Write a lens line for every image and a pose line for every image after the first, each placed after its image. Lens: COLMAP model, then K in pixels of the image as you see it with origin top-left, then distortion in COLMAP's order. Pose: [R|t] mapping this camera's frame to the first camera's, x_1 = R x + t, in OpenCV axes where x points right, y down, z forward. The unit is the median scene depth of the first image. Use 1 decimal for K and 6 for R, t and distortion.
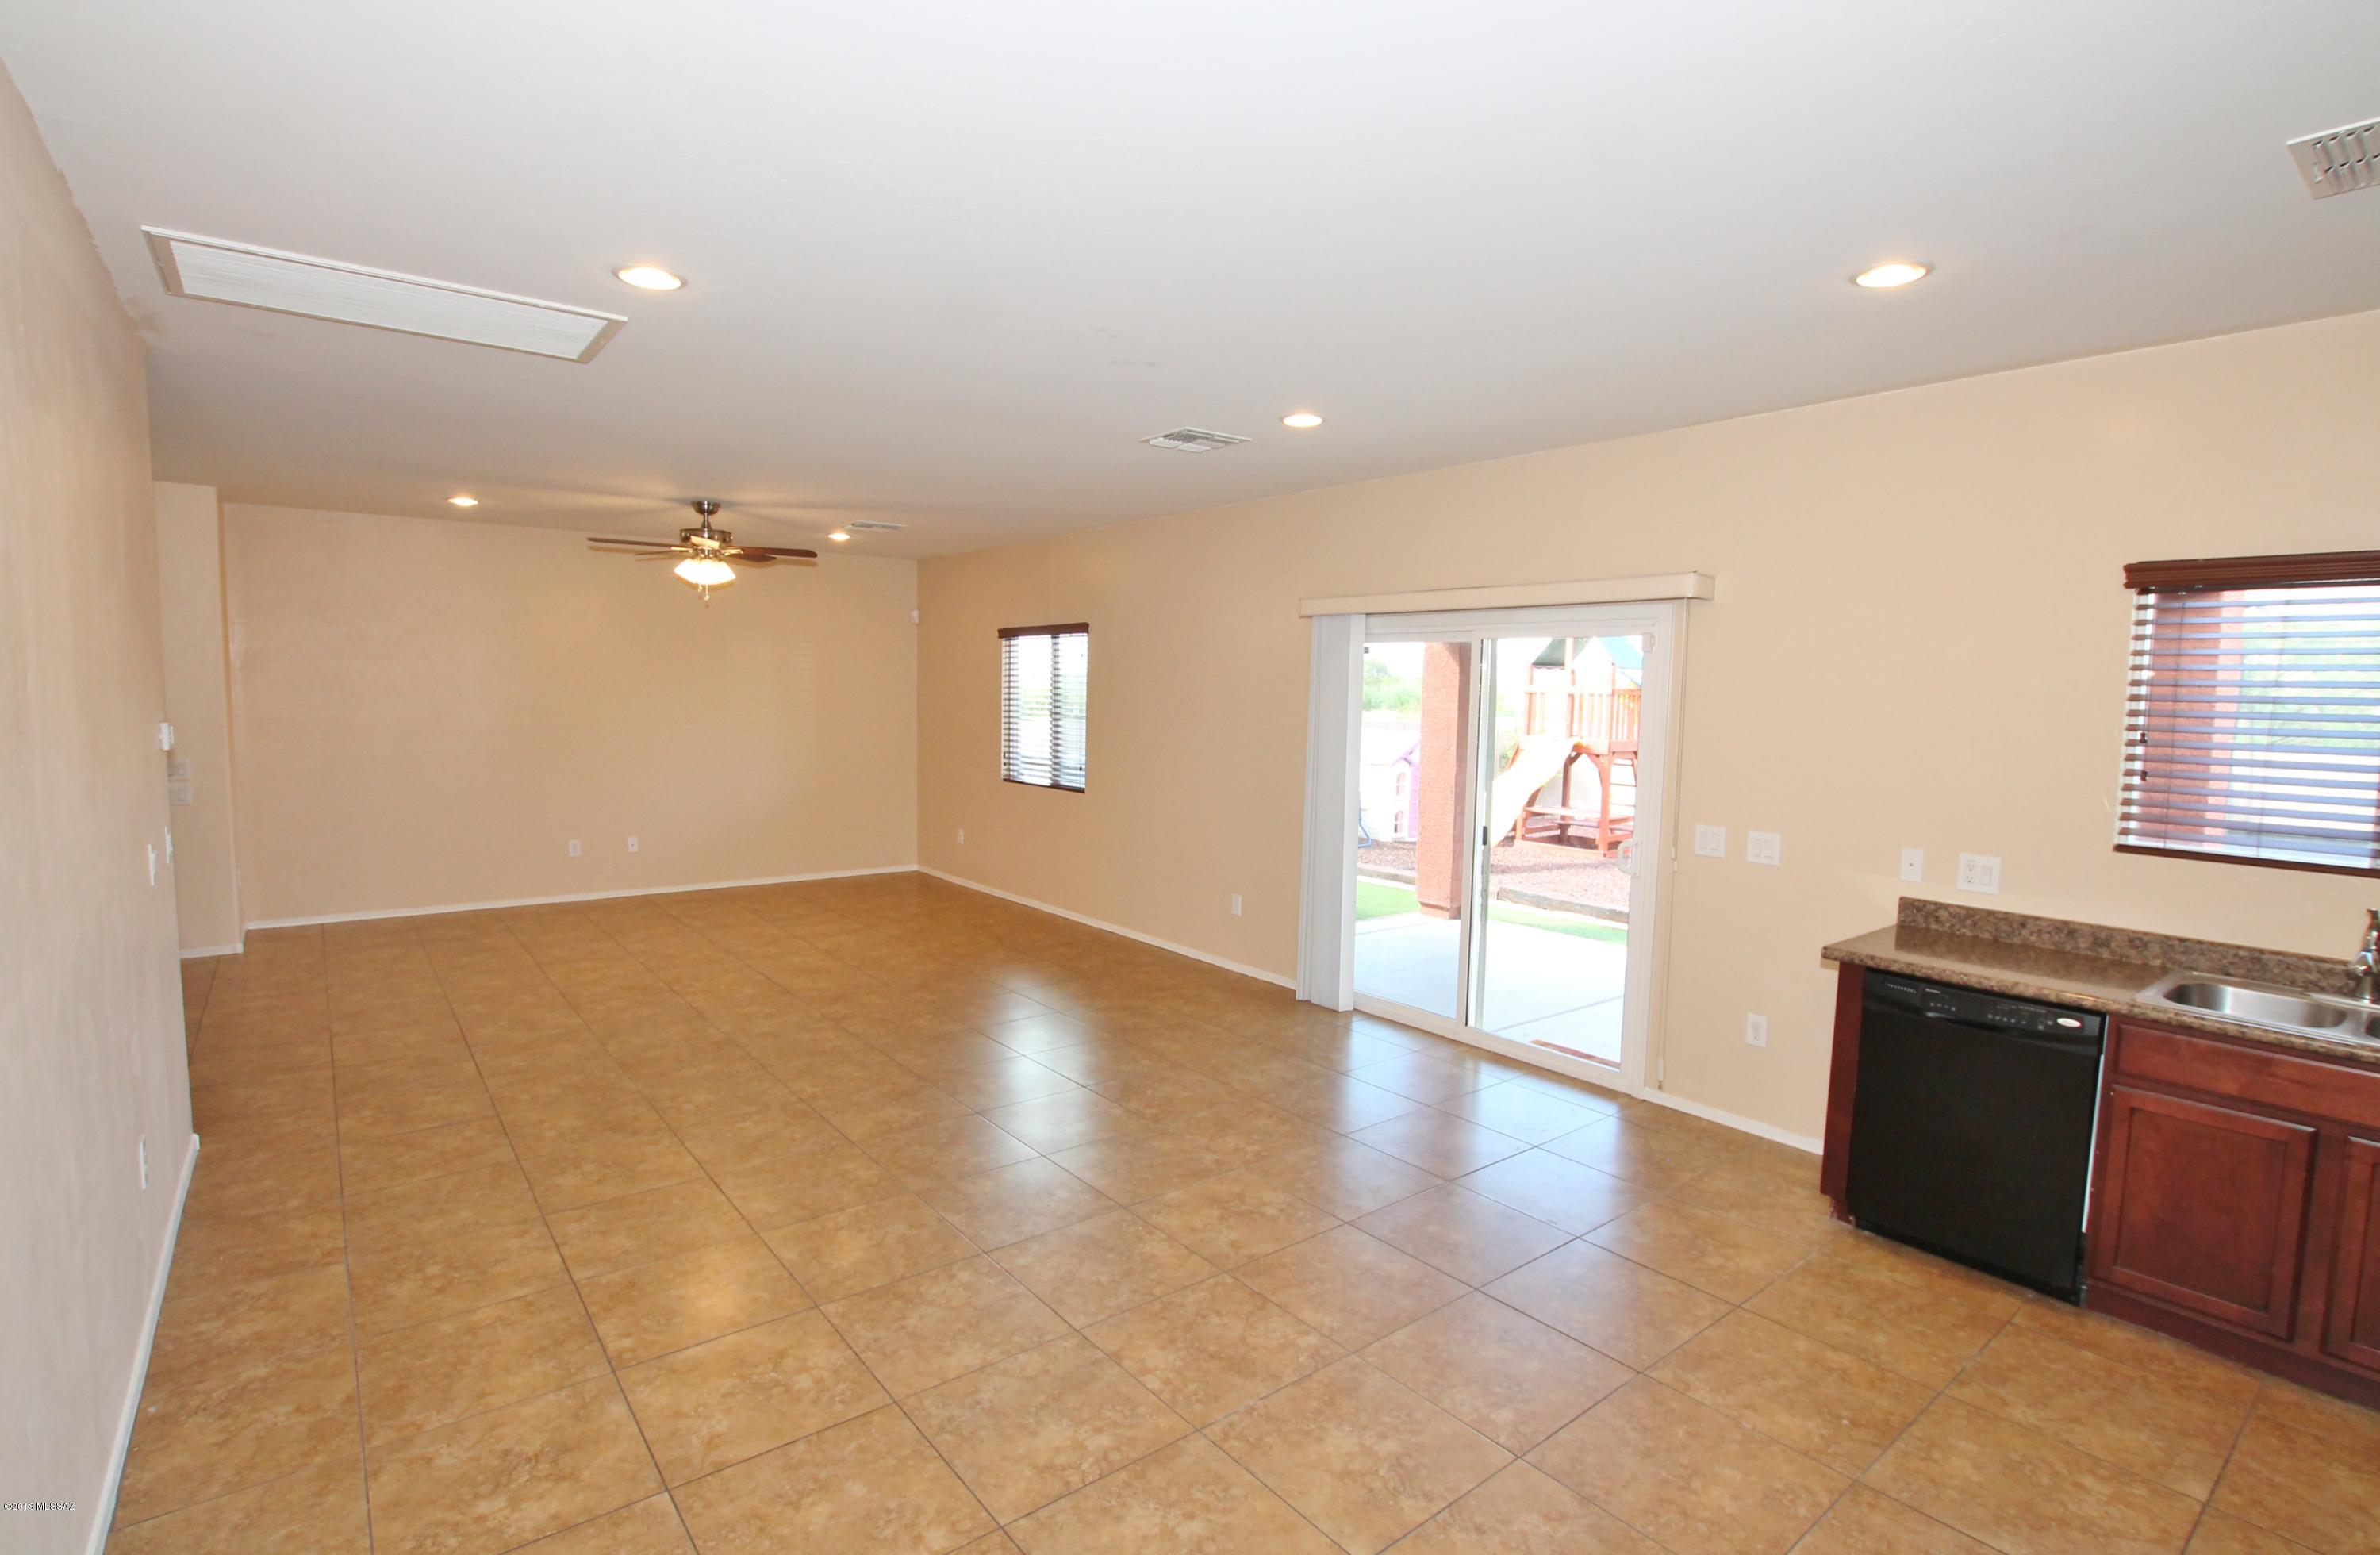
lens RADIAL K [[1131.4, 0, 1188.7], [0, 1131.4, 787.6], [0, 0, 1]] dist [-0.032311, 0.006789]
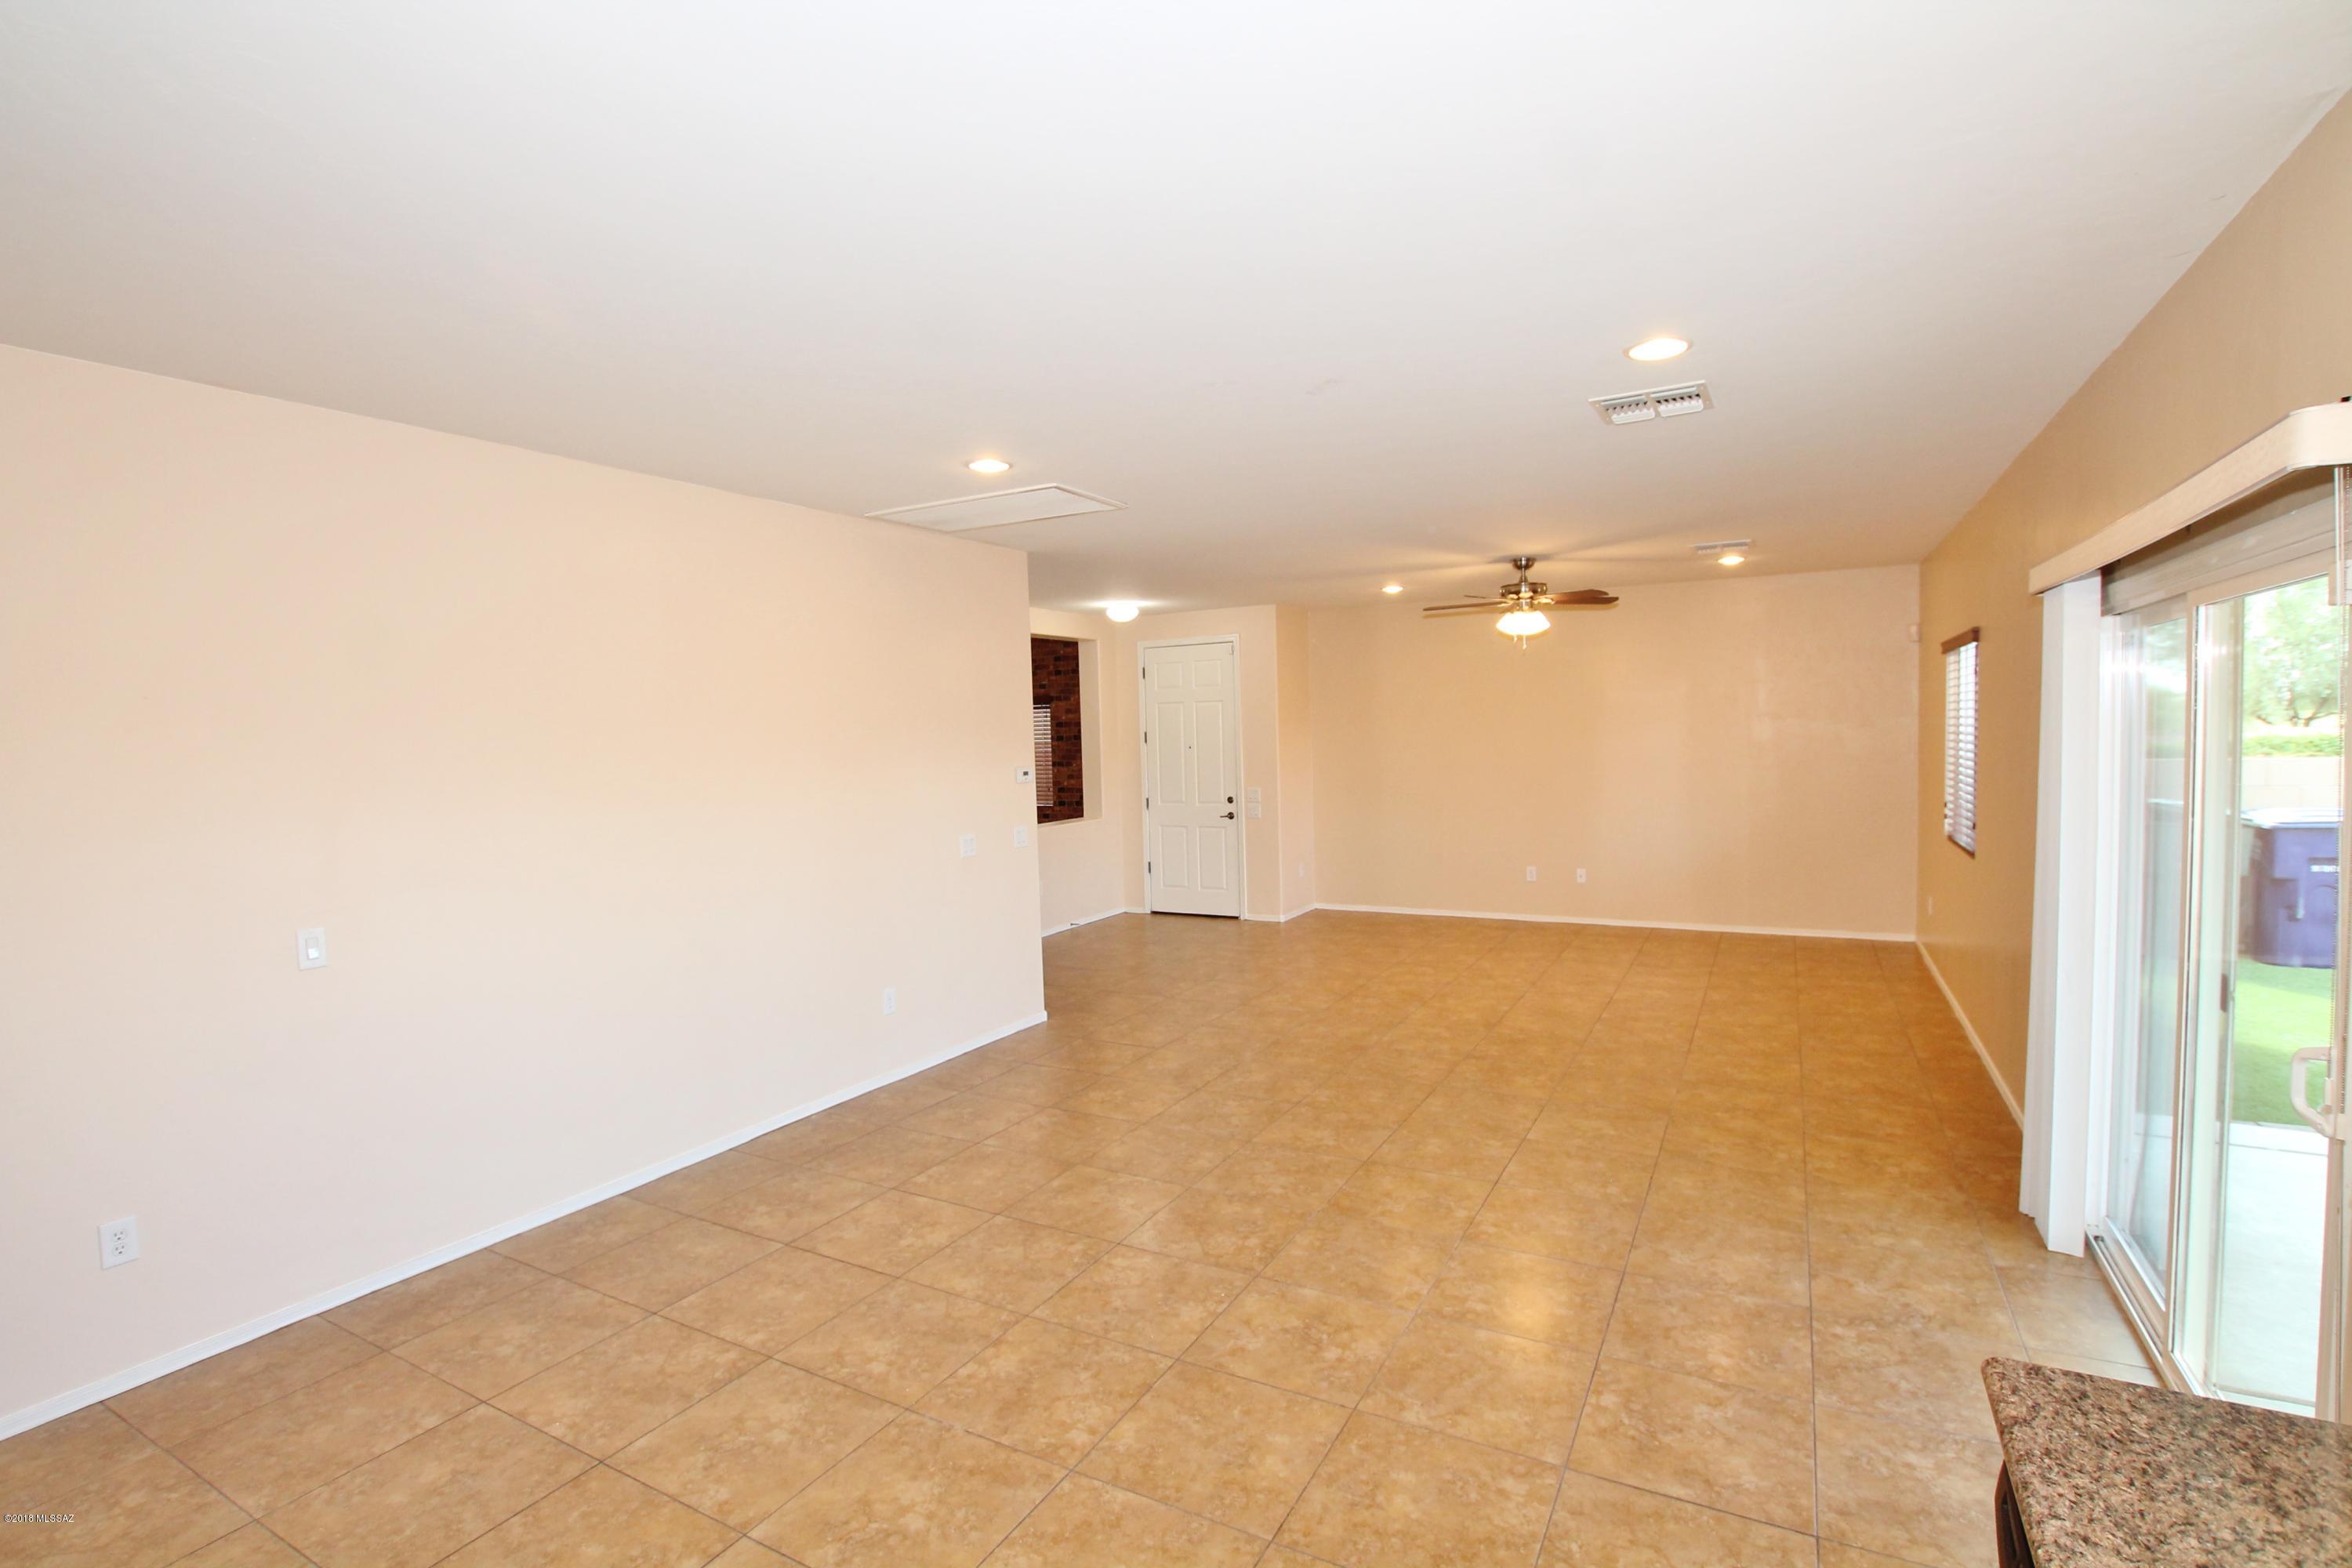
lens RADIAL K [[1101.5, 0, 1177.6], [0, 1101.5, 787.2], [0, 0, 1]] dist [-0.041714, 0.009004]
pose [[0.382564, 0.017890, -0.923756, 0.648256], [-0.045763, 0.998952, 0.000394, -0.033529], [0.922795, 0.042123, 0.382982, 0.477781]]
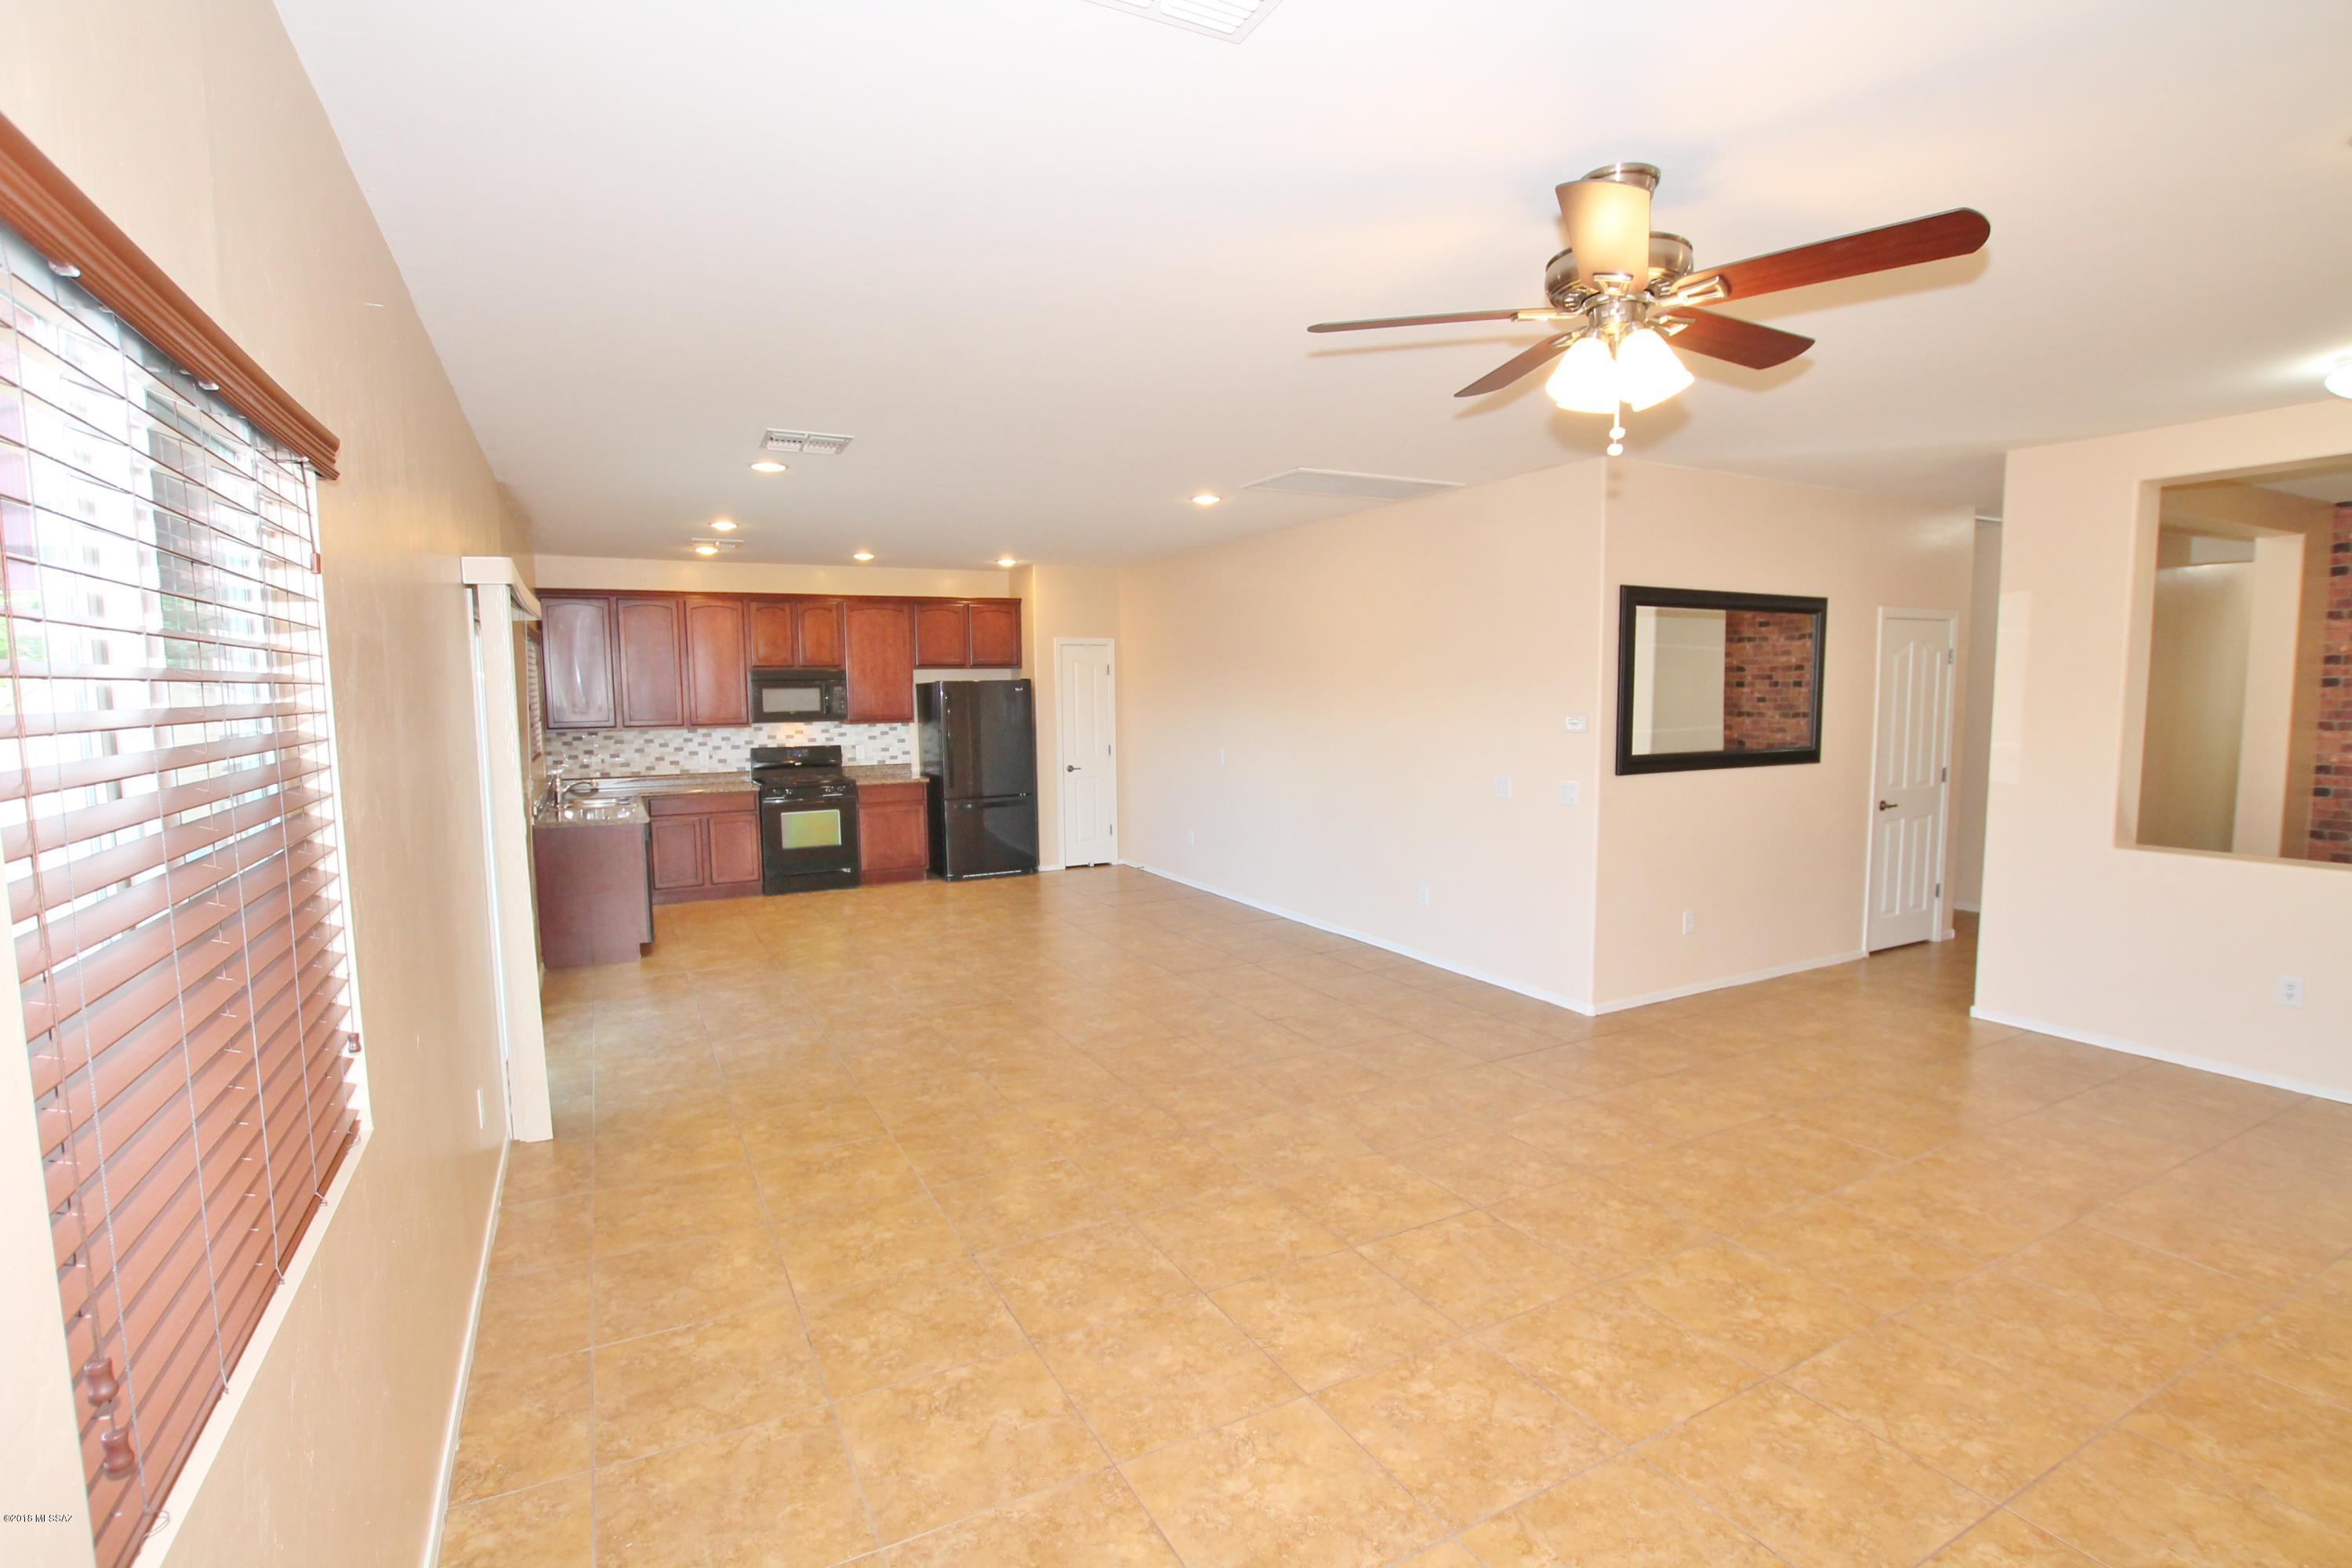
lens RADIAL K [[1101.5, 0, 1177.6], [0, 1101.5, 787.2], [0, 0, 1]] dist [-0.041714, 0.009004]
pose [[-0.983400, -0.023587, 0.179914, -0.565920], [0.009567, 0.983397, 0.181215, -0.202048], [-0.181201, 0.179928, -0.966846, 2.178044]]
